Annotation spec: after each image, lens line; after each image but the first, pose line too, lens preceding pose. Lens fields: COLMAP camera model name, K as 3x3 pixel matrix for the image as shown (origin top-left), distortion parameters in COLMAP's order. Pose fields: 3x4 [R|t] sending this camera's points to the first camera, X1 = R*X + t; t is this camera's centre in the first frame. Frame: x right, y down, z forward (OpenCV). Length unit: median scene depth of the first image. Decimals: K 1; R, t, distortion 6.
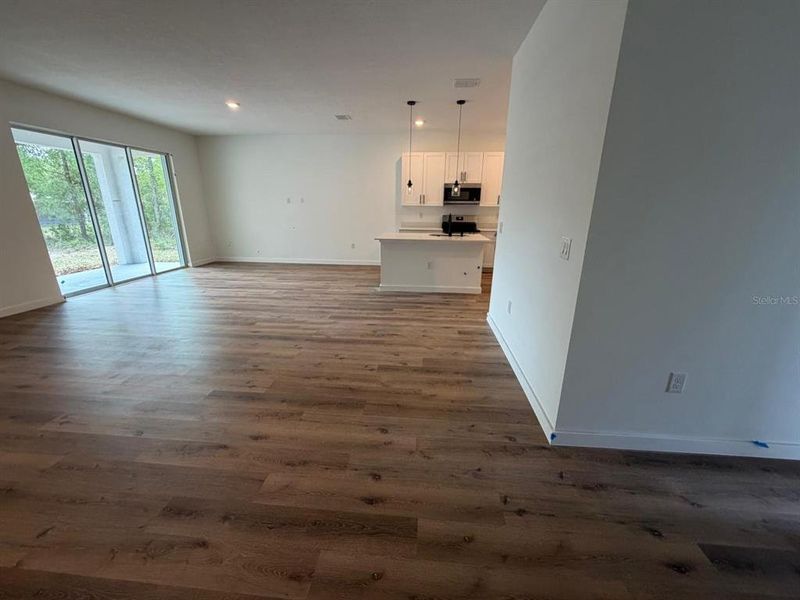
lens RADIAL K [[319.5, 0, 397.2], [0, 319.5, 298.9], [0, 0, 1]] dist [0.000189, 0.000296]
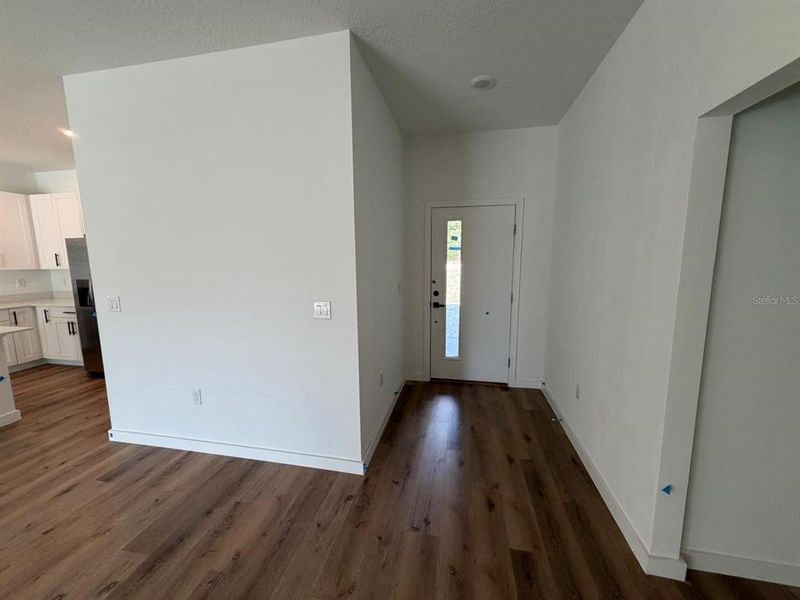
lens RADIAL K [[319.5, 0, 397.2], [0, 319.5, 298.9], [0, 0, 1]] dist [0.000189, 0.000296]
pose [[0.113585, -0.142573, 0.983245, -0.262631], [0.292717, 0.950525, 0.104014, -0.110390], [-0.949429, 0.275998, 0.149699, 0.262211]]
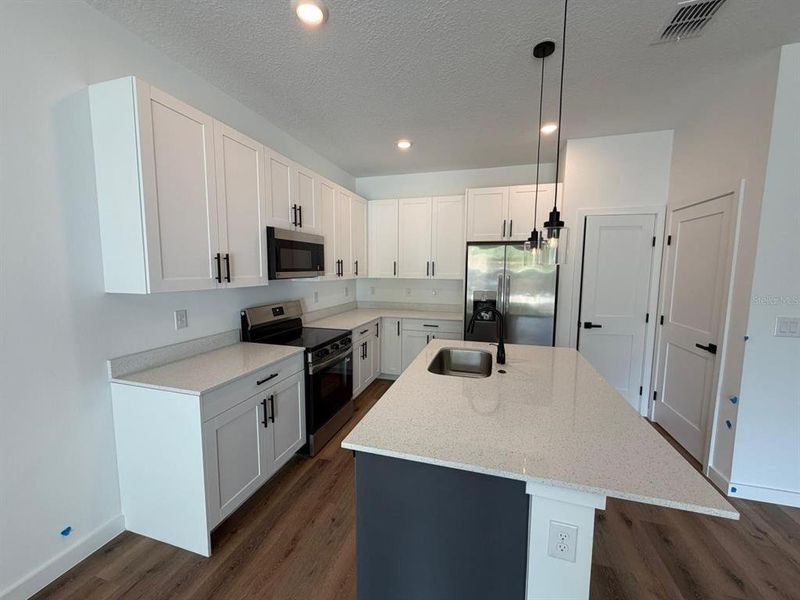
lens RADIAL K [[319.5, 0, 397.2], [0, 319.5, 298.9], [0, 0, 1]] dist [0.000189, 0.000296]
pose [[0.199425, -0.102026, 0.974587, -0.313519], [0.275249, 0.960356, 0.044213, -0.425732], [-0.940462, 0.259437, 0.219601, 1.328934]]
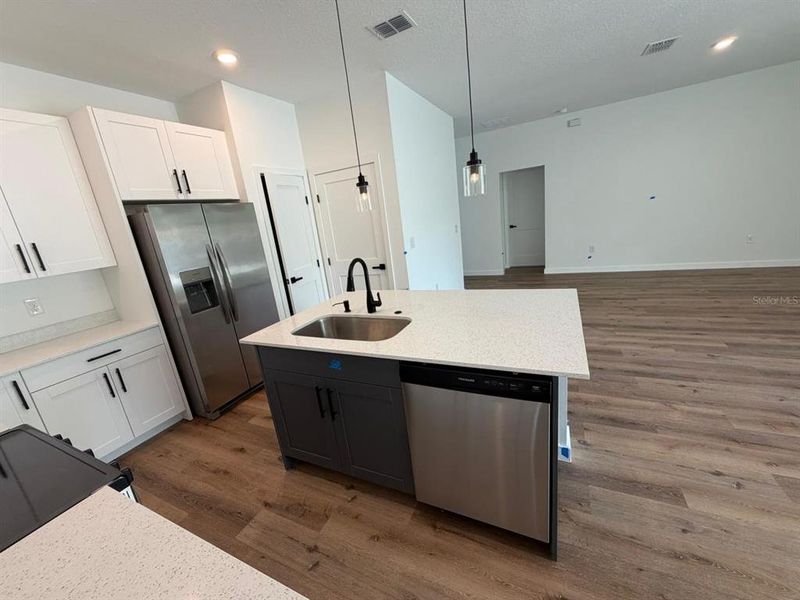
lens RADIAL K [[319.5, 0, 397.2], [0, 319.5, 298.9], [0, 0, 1]] dist [0.000189, 0.000296]
pose [[-0.926426, 0.012275, 0.376276, -0.016586], [0.213063, 0.841103, 0.497142, -0.519590], [-0.310385, 0.540736, -0.781835, 1.686401]]
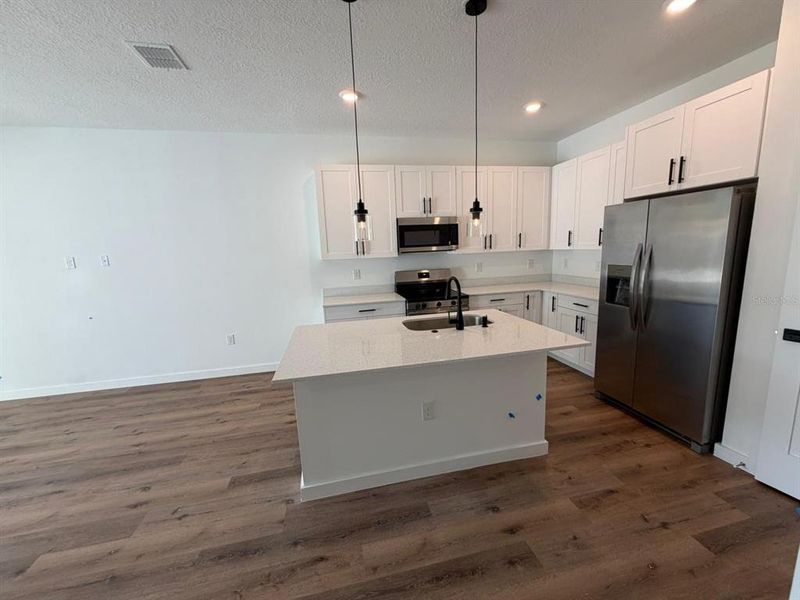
lens RADIAL K [[319.5, 0, 397.2], [0, 319.5, 298.9], [0, 0, 1]] dist [0.000189, 0.000296]
pose [[0.953765, -0.095140, 0.285099, -0.045166], [0.131936, 0.984827, -0.112733, -0.259865], [-0.270048, 0.145136, 0.951845, 0.798069]]
